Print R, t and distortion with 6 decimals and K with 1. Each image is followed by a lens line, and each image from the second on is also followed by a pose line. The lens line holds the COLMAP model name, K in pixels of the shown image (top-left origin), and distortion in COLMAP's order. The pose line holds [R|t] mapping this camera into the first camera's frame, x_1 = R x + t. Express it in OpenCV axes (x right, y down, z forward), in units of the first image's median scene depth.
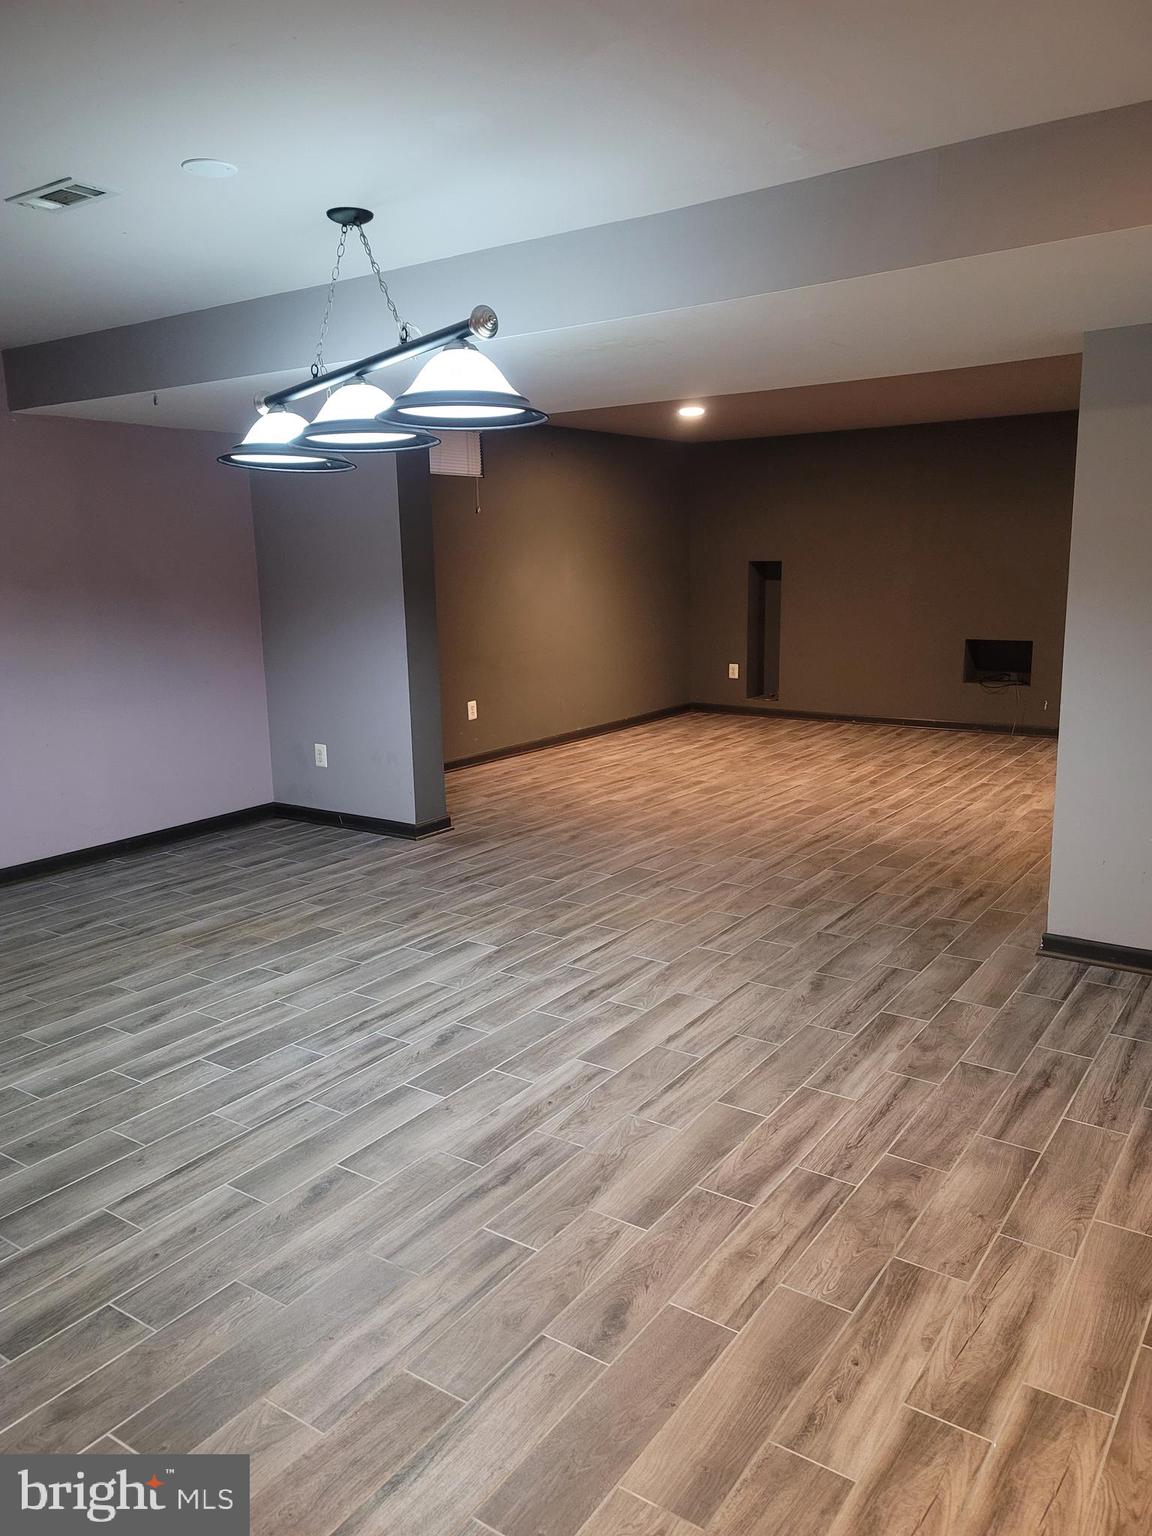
lens RADIAL K [[1122.2, 0, 577.1], [0, 1122.2, 779.3], [0, 0, 1]] dist [0.070593, -0.047166]
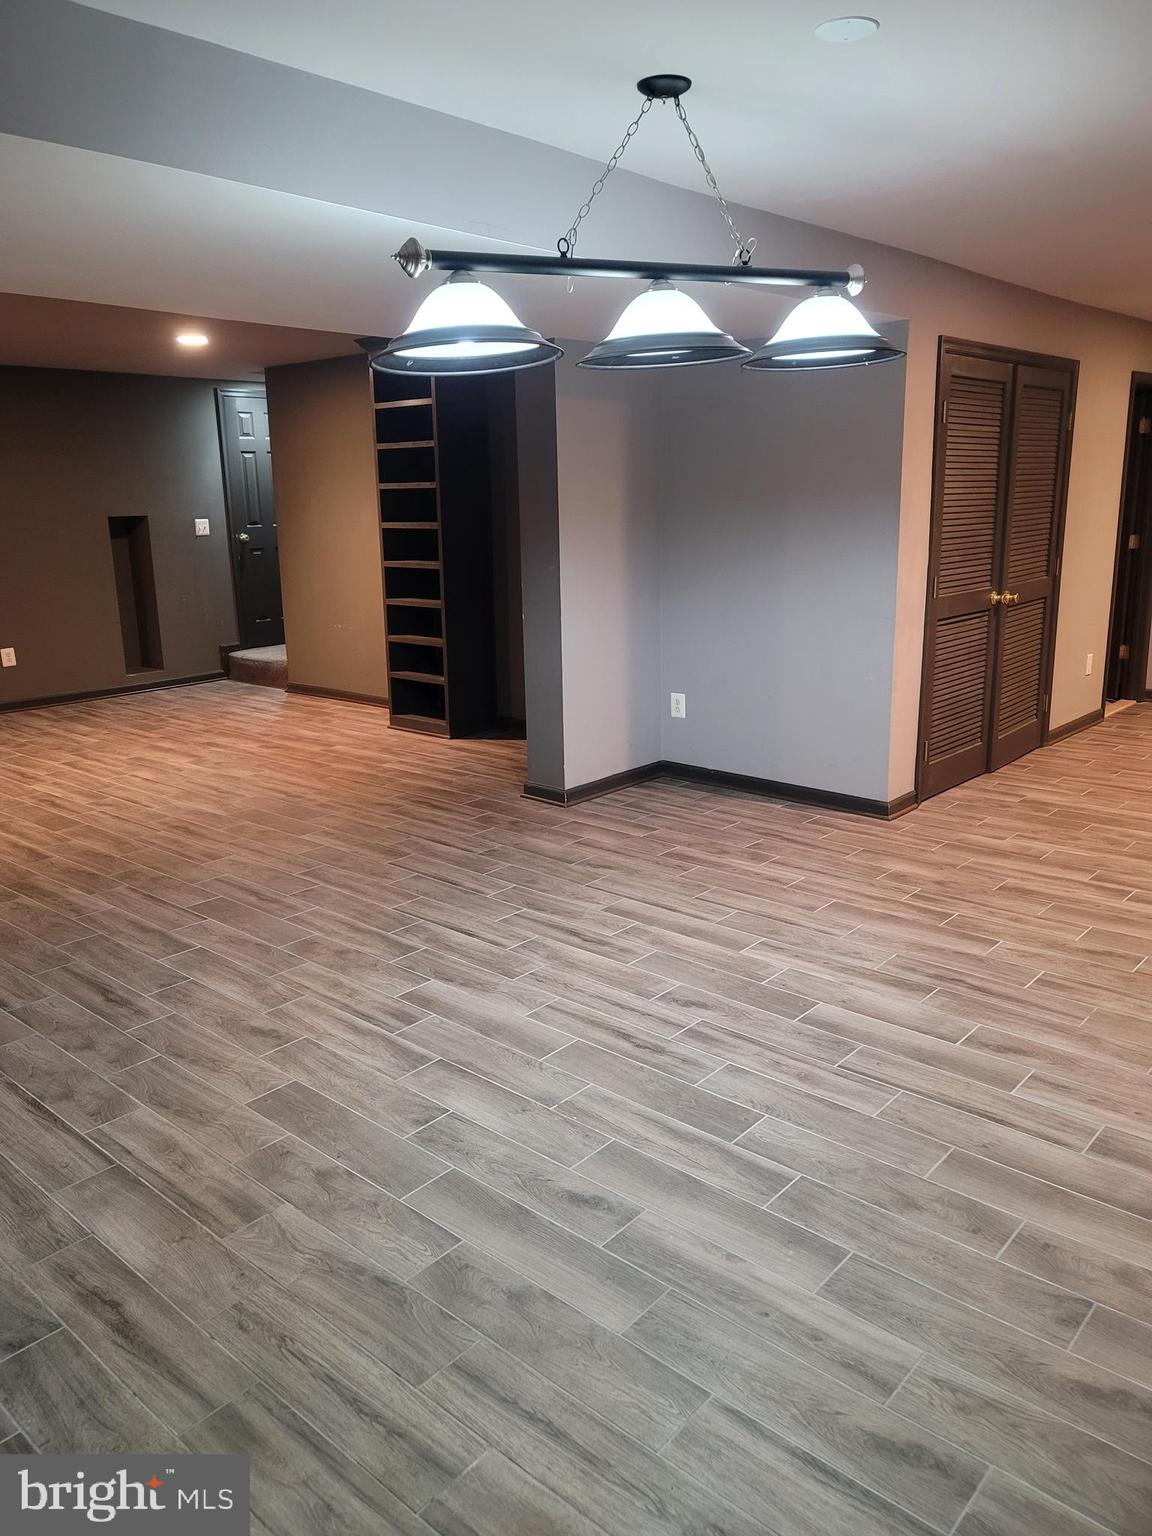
lens RADIAL K [[1122.2, 0, 579.7], [0, 1122.2, 760.7], [0, 0, 1]] dist [0.070593, -0.047166]
pose [[0.119418, -0.215448, 0.969186, -0.900938], [0.216425, 0.958345, 0.186371, -0.147164], [-0.968968, 0.187500, 0.161072, 0.805619]]
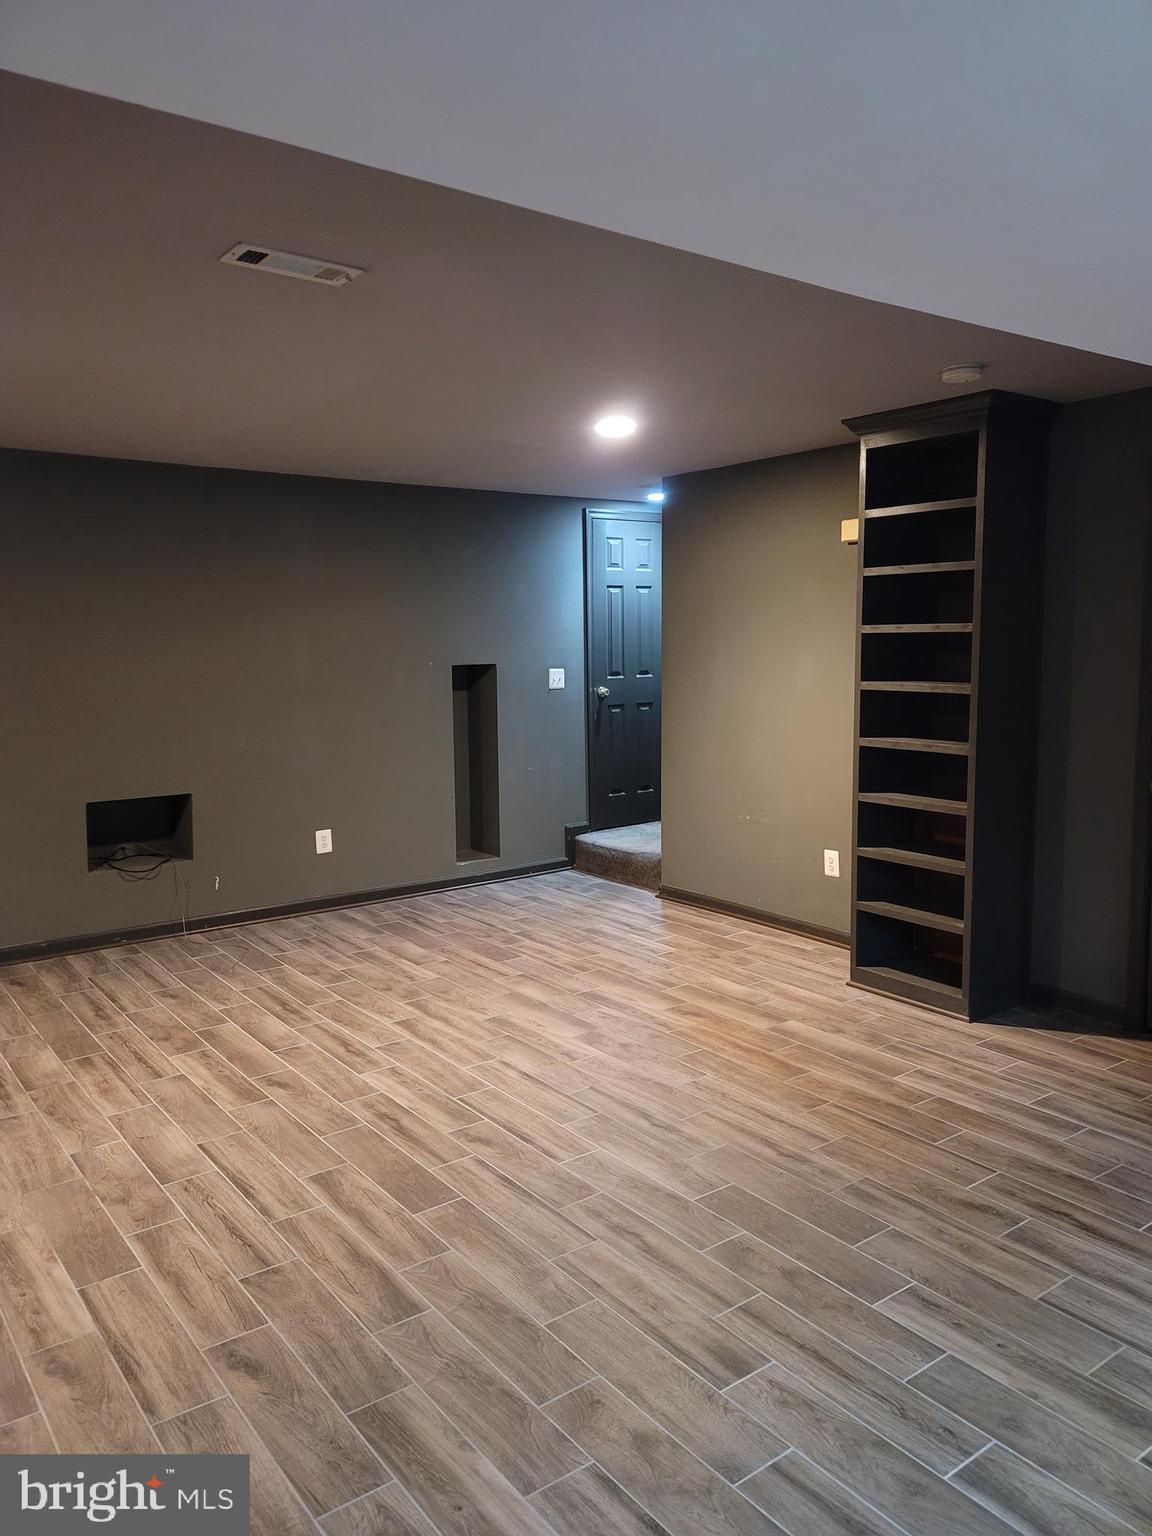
lens RADIAL K [[1122.2, 0, 592.1], [0, 1122.2, 762.9], [0, 0, 1]] dist [0.070593, -0.047166]
pose [[0.311887, -0.092360, 0.945619, -0.352088], [0.193656, 0.980551, 0.031900, -0.254055], [-0.930174, 0.173175, 0.323707, 1.225330]]
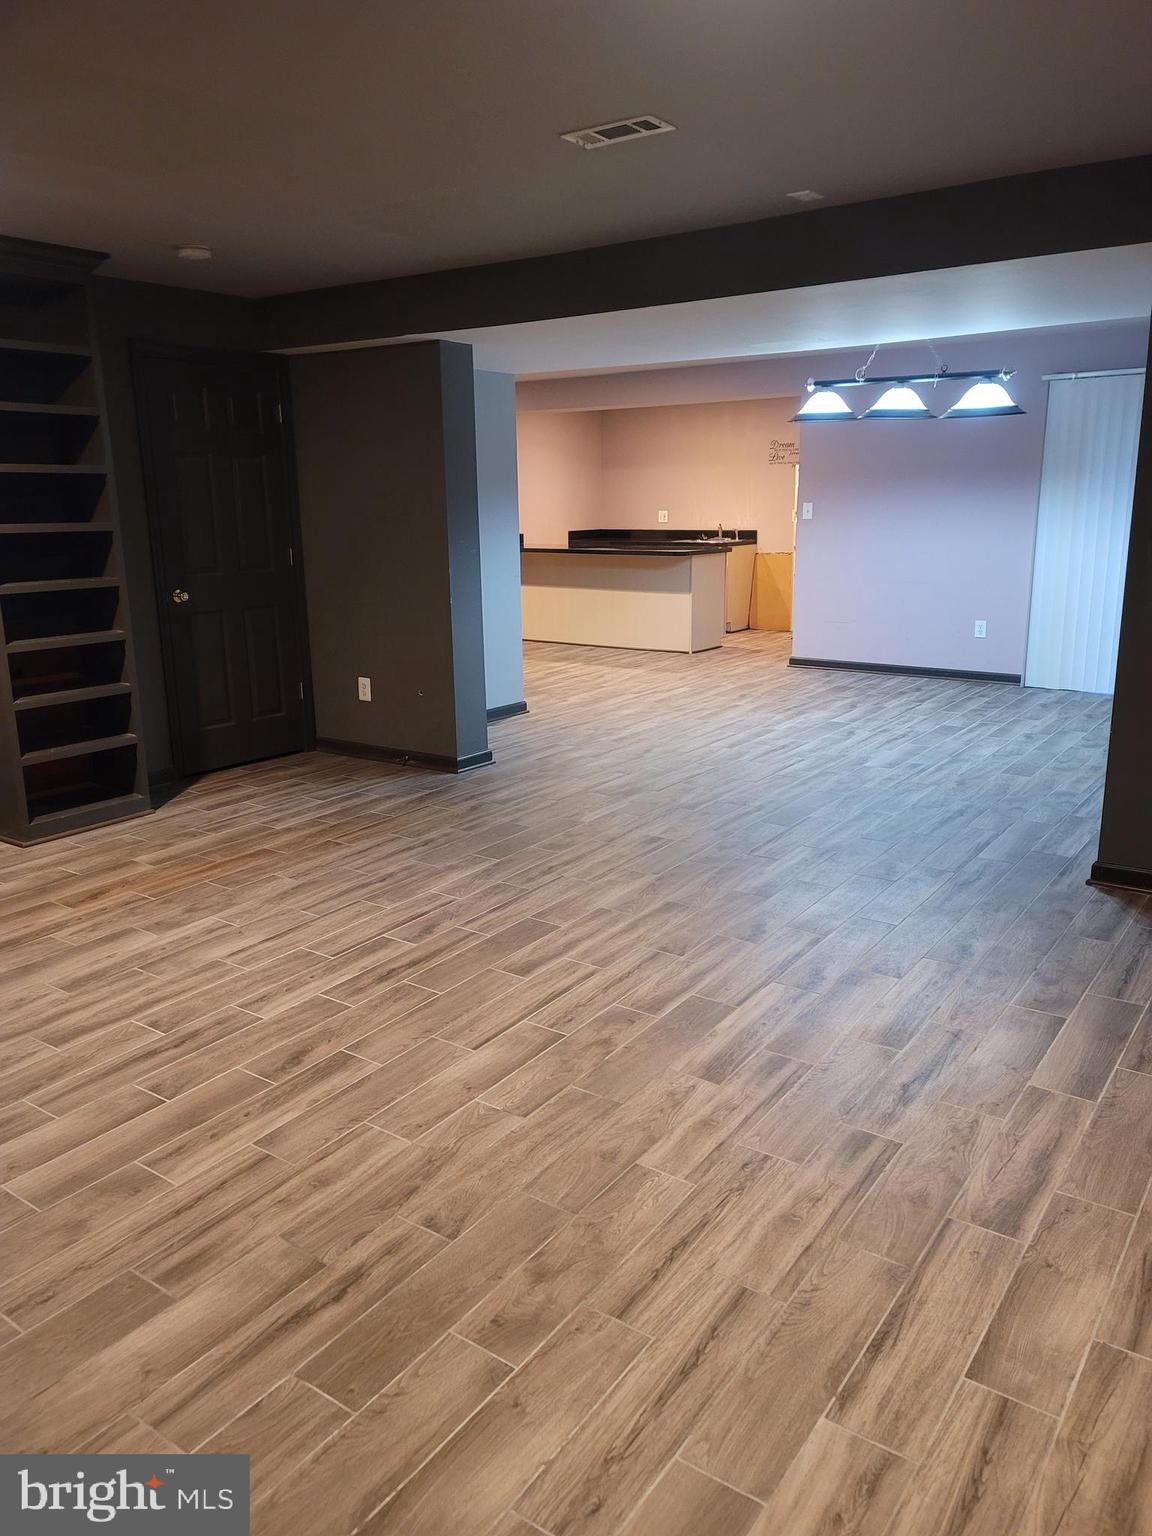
lens RADIAL K [[1122.2, 0, 586.6], [0, 1122.2, 772.6], [0, 0, 1]] dist [0.070593, -0.047166]
pose [[-0.999416, 0.030420, 0.015592, 0.274698], [0.034171, 0.901187, 0.432082, -0.496969], [-0.000907, 0.432362, -0.901700, 2.474926]]
